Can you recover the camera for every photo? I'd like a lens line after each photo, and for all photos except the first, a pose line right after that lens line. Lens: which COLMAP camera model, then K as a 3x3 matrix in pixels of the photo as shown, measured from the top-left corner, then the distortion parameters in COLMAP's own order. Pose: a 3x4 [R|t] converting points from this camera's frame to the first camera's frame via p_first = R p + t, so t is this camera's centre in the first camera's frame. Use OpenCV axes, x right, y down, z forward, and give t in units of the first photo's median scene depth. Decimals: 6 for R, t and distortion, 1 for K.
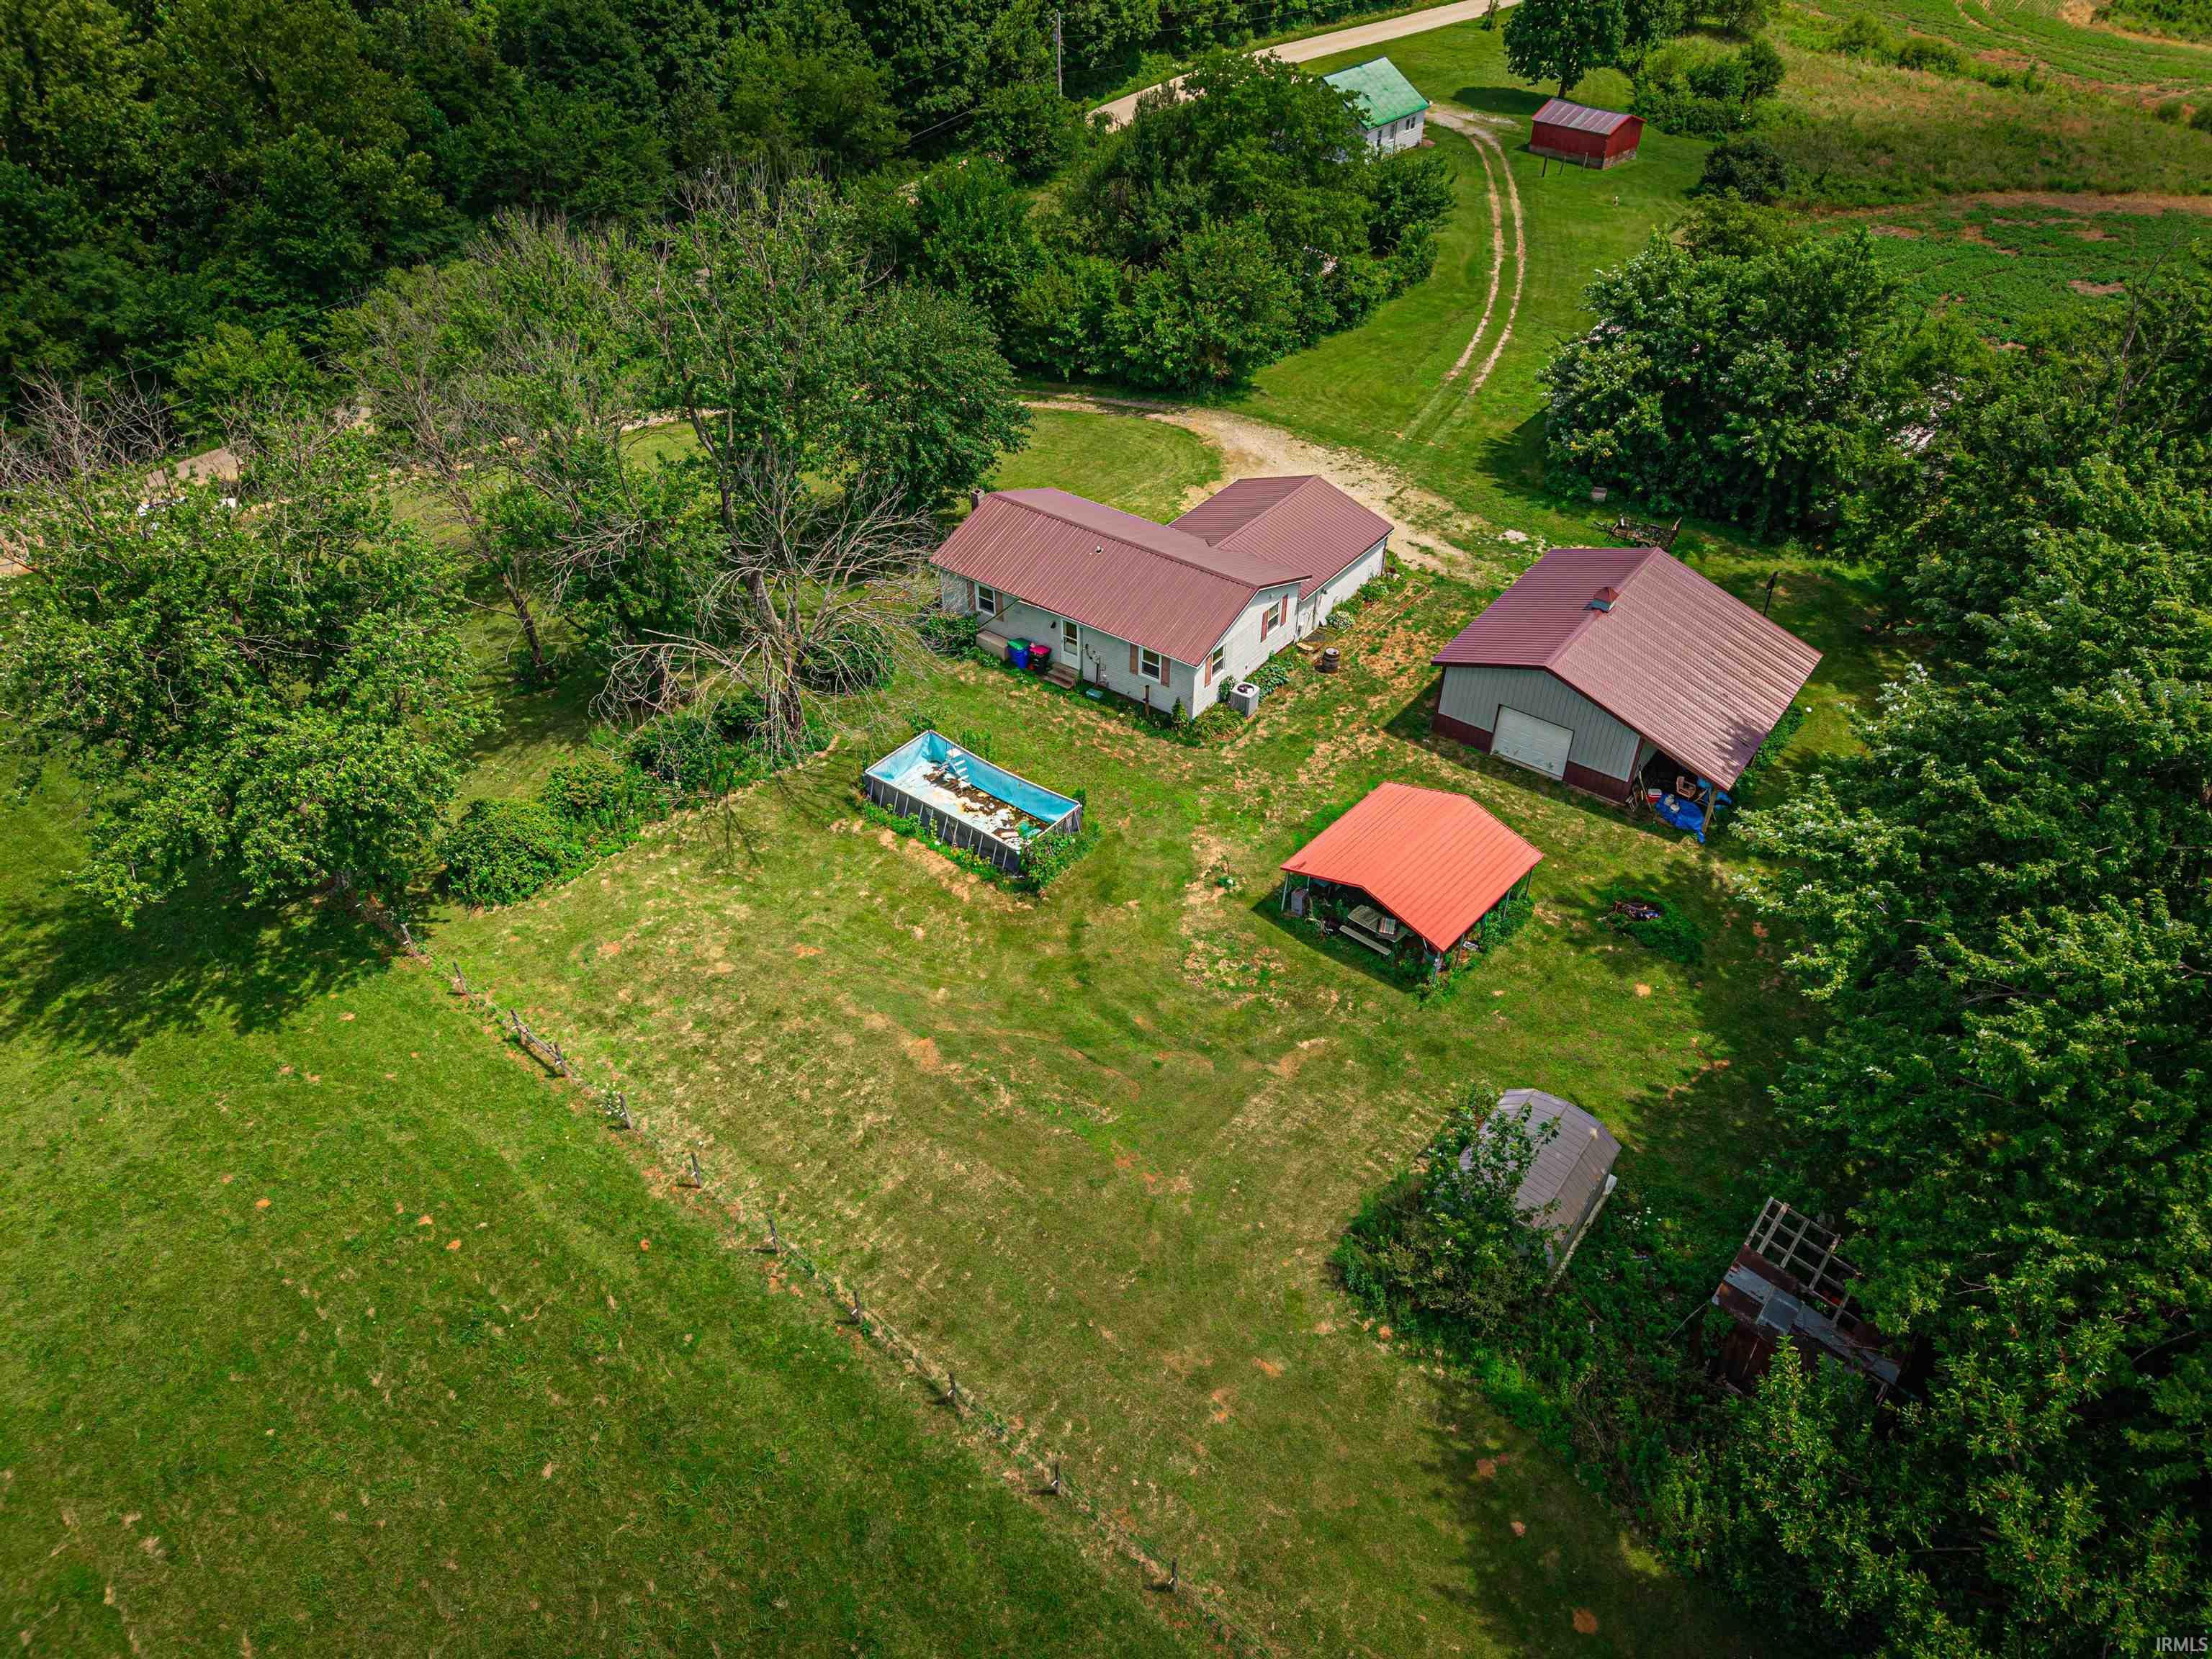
lens RADIAL K [[1526.6, 0, 1104.5], [0, 1526.6, 829.3], [0, 0, 1]] dist [0.012704, -0.006933]
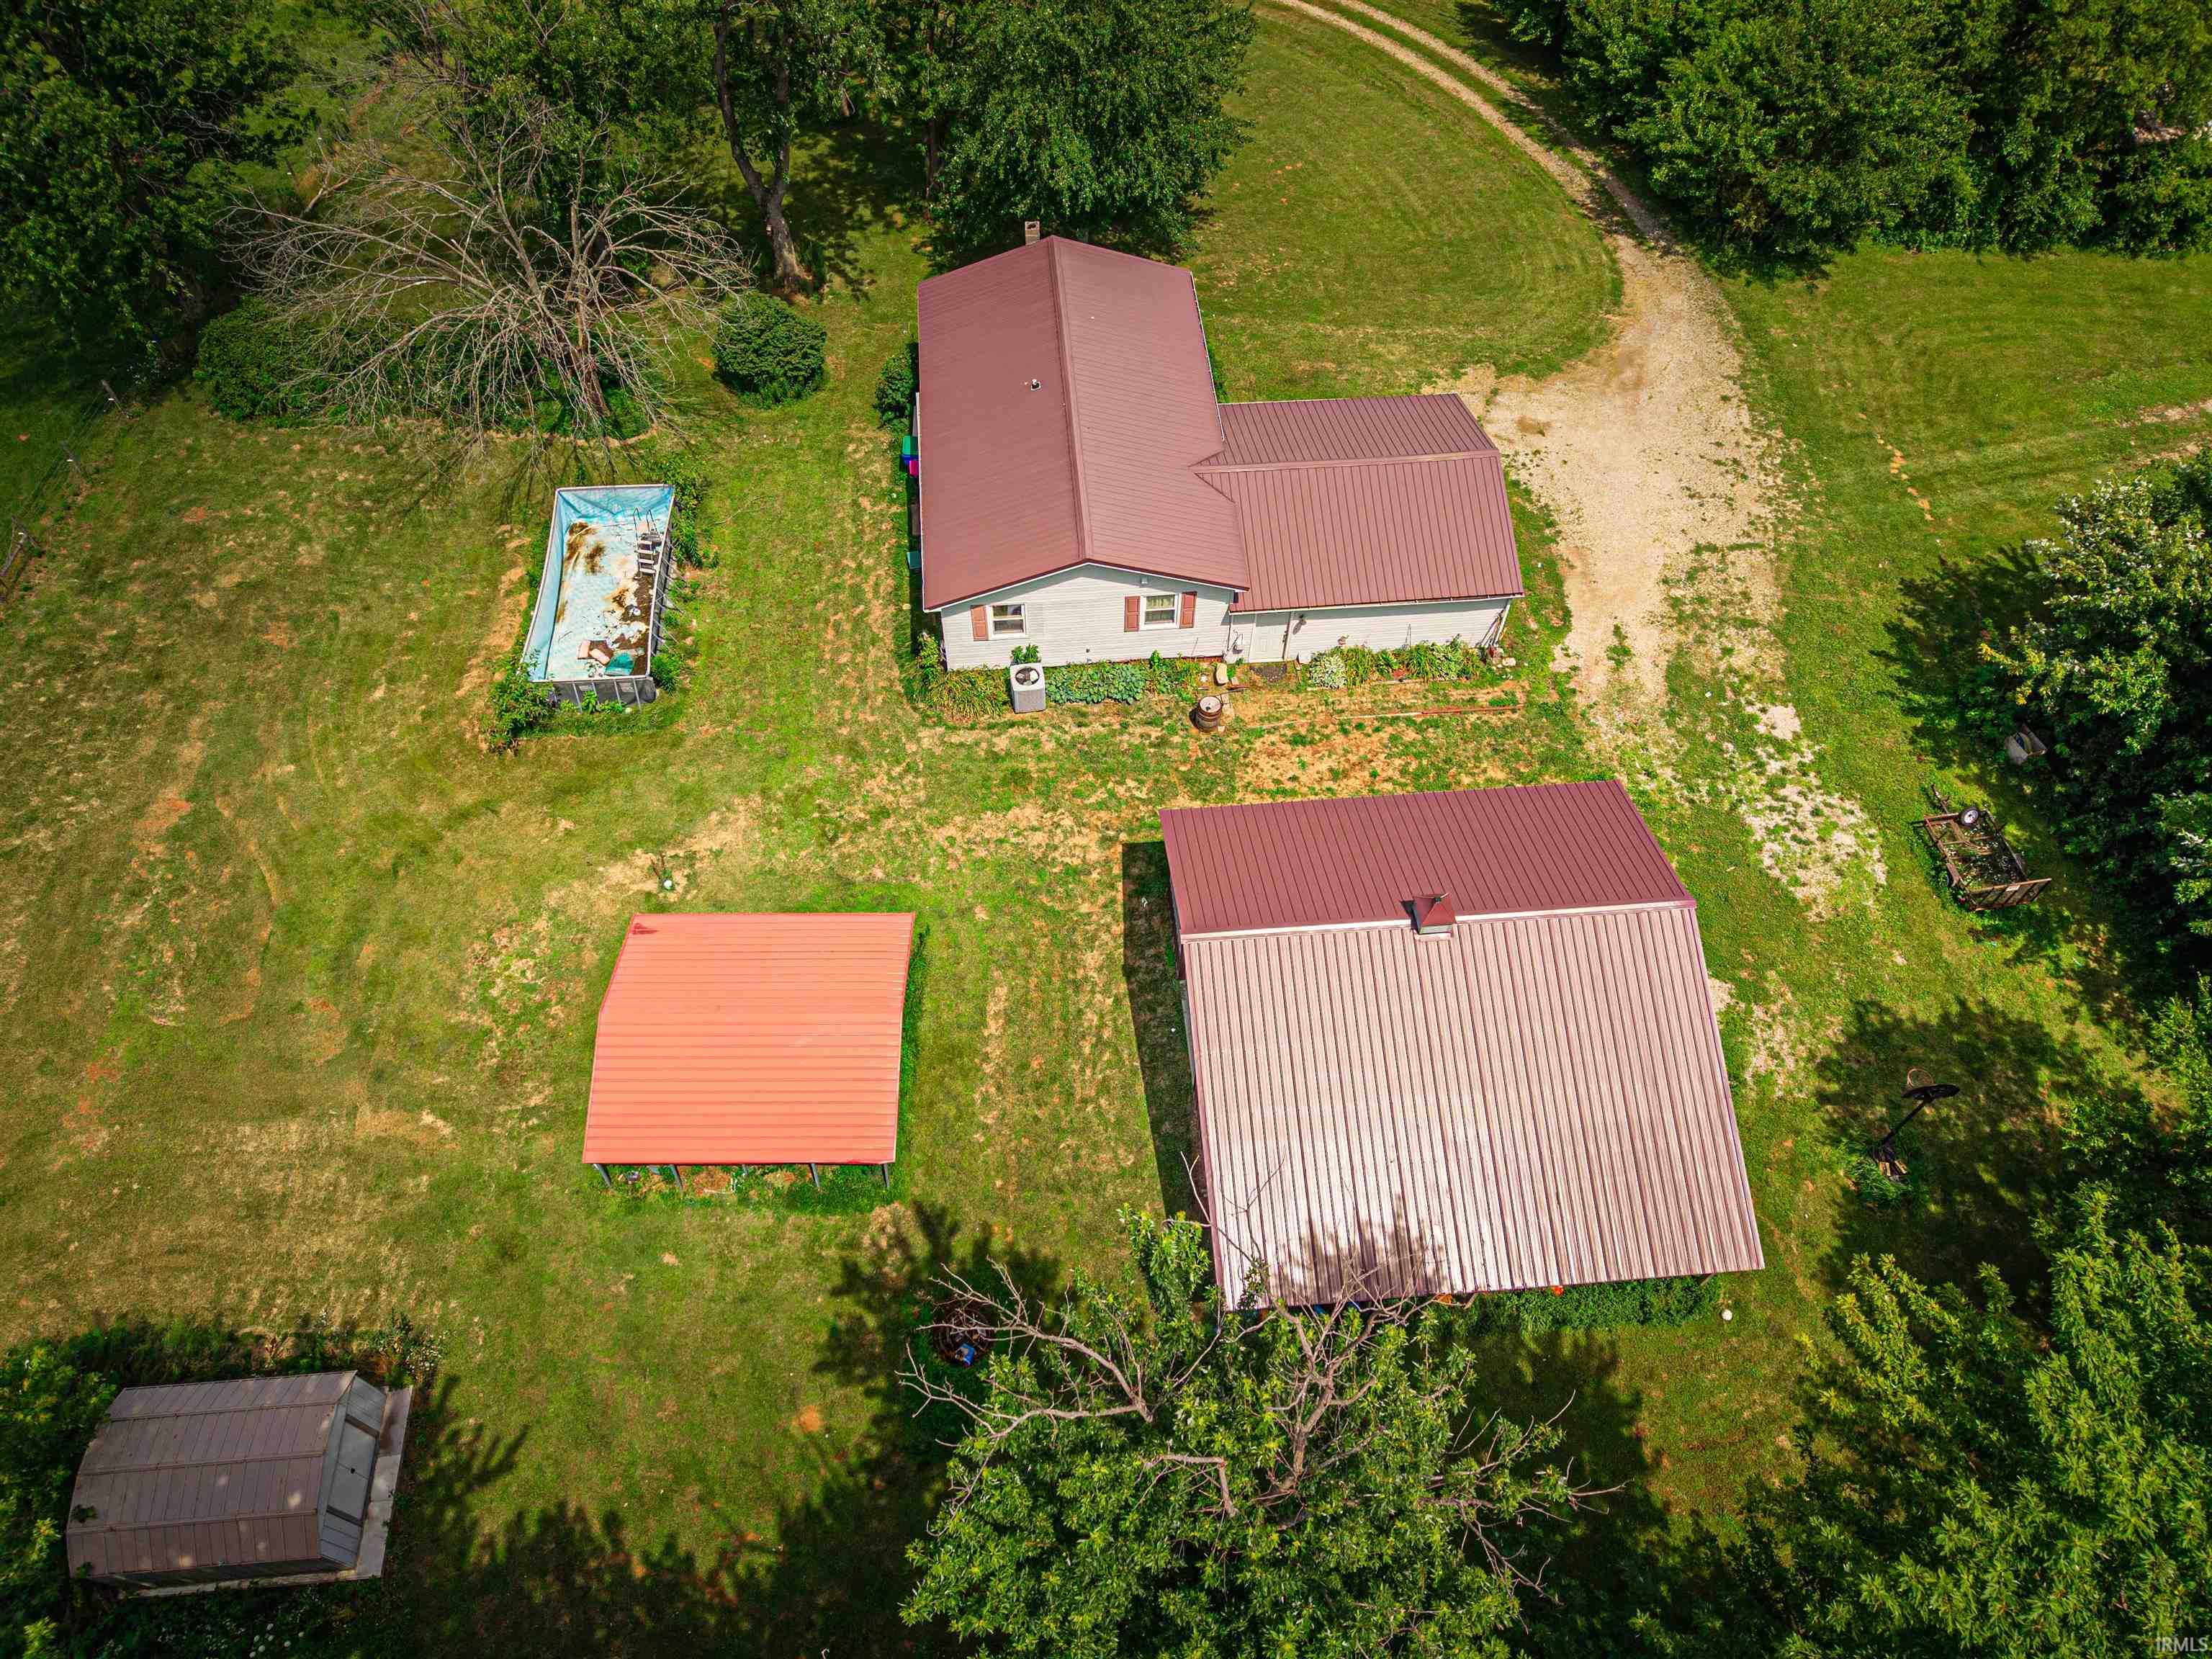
lens RADIAL K [[1526.6, 0, 1106.7], [0, 1526.6, 832.8], [0, 0, 1]] dist [0.012704, -0.006933]
pose [[0.659132, 0.618414, -0.427912, 0.416128], [-0.469403, 0.782879, 0.408365, -0.306372], [0.587542, -0.068303, 0.806306, 0.428197]]
